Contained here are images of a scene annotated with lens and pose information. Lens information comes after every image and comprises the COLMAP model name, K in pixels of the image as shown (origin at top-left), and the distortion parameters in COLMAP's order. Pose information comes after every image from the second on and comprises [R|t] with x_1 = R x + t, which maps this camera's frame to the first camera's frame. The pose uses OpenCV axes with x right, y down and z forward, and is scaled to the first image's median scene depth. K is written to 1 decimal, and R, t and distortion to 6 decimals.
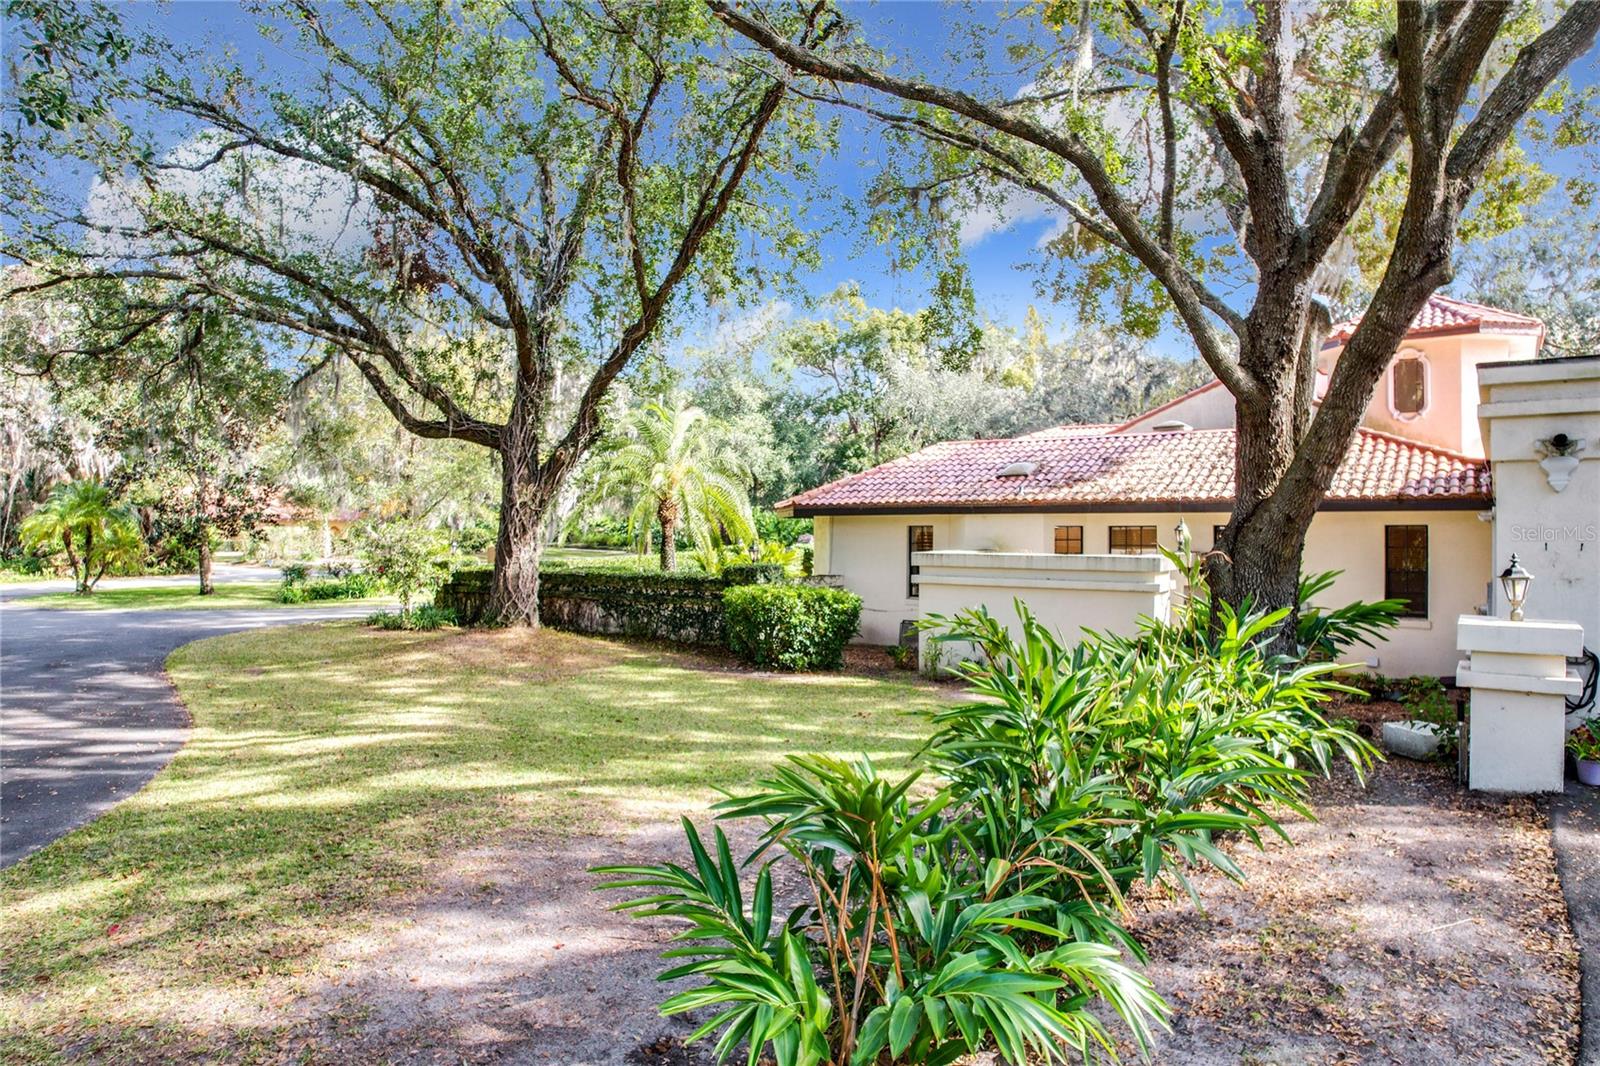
lens RADIAL K [[1026.8, 0, 804.7], [0, 1026.8, 531.2], [0, 0, 1]] dist [-0.082090, 0.074581]
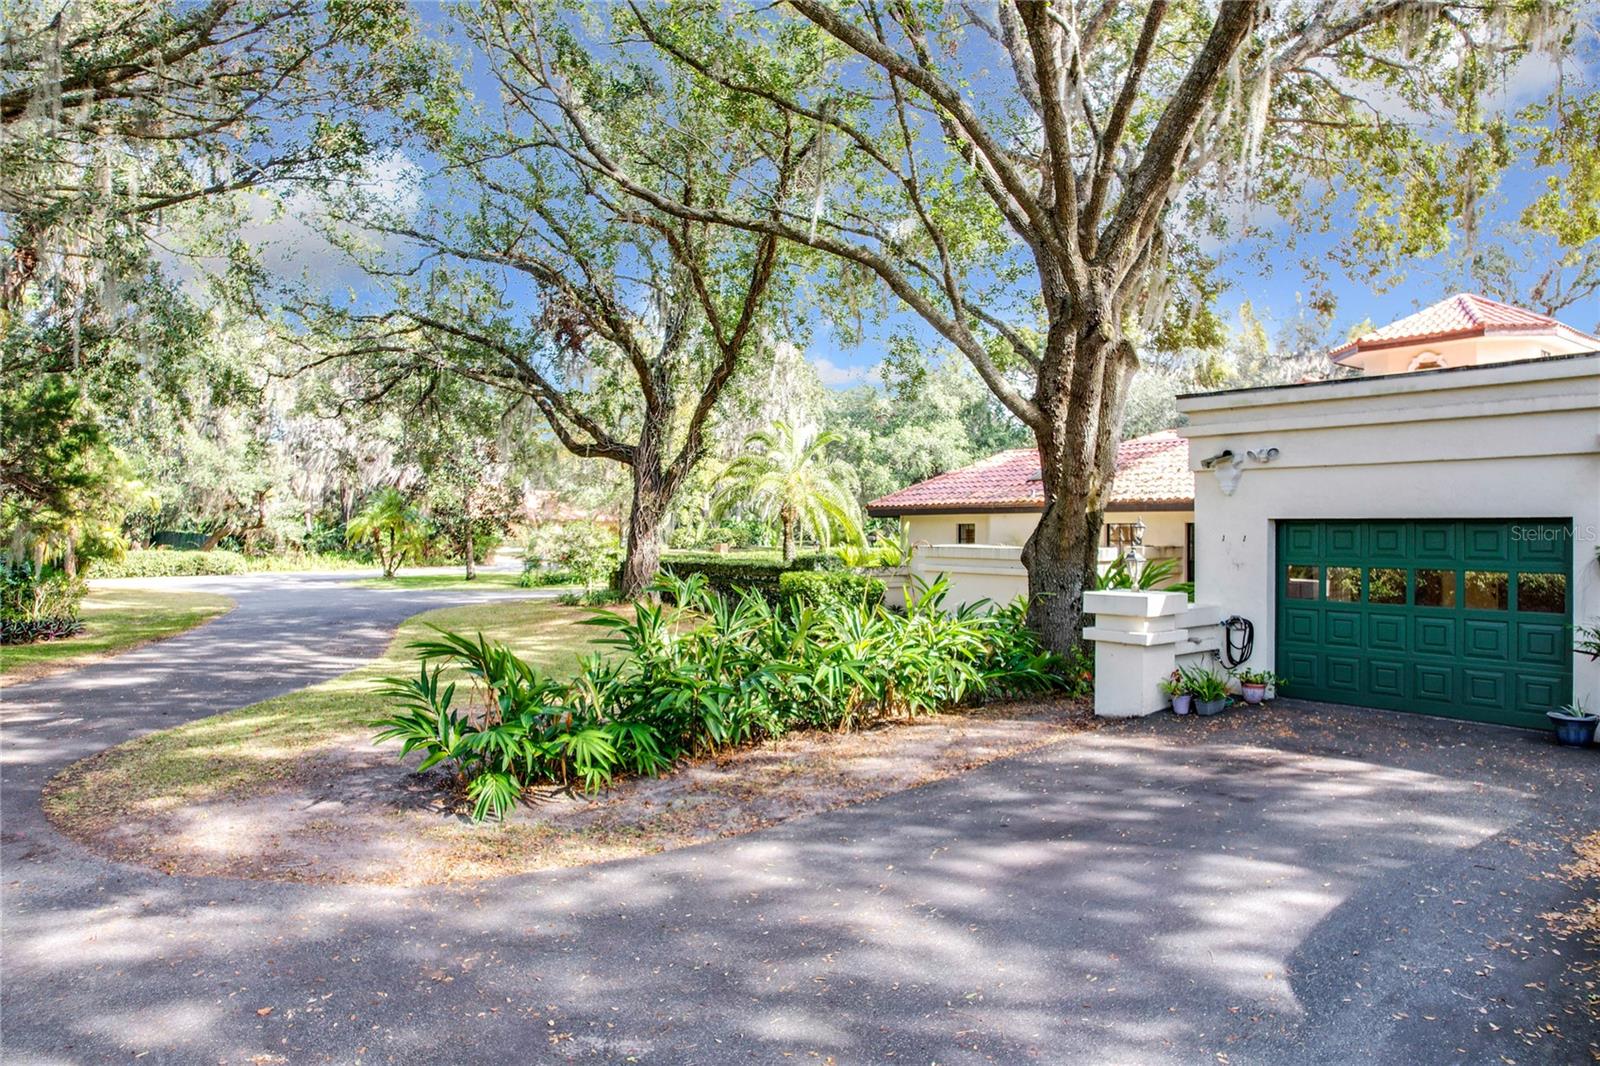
lens RADIAL K [[1026.8, 0, 804.7], [0, 1026.8, 531.2], [0, 0, 1]] dist [-0.082090, 0.074581]
pose [[0.960384, -0.000567, -0.278679, 0.268514], [0.000657, 1.000000, 0.000231, 0.002800], [0.278679, -0.000406, 0.960384, -0.178841]]
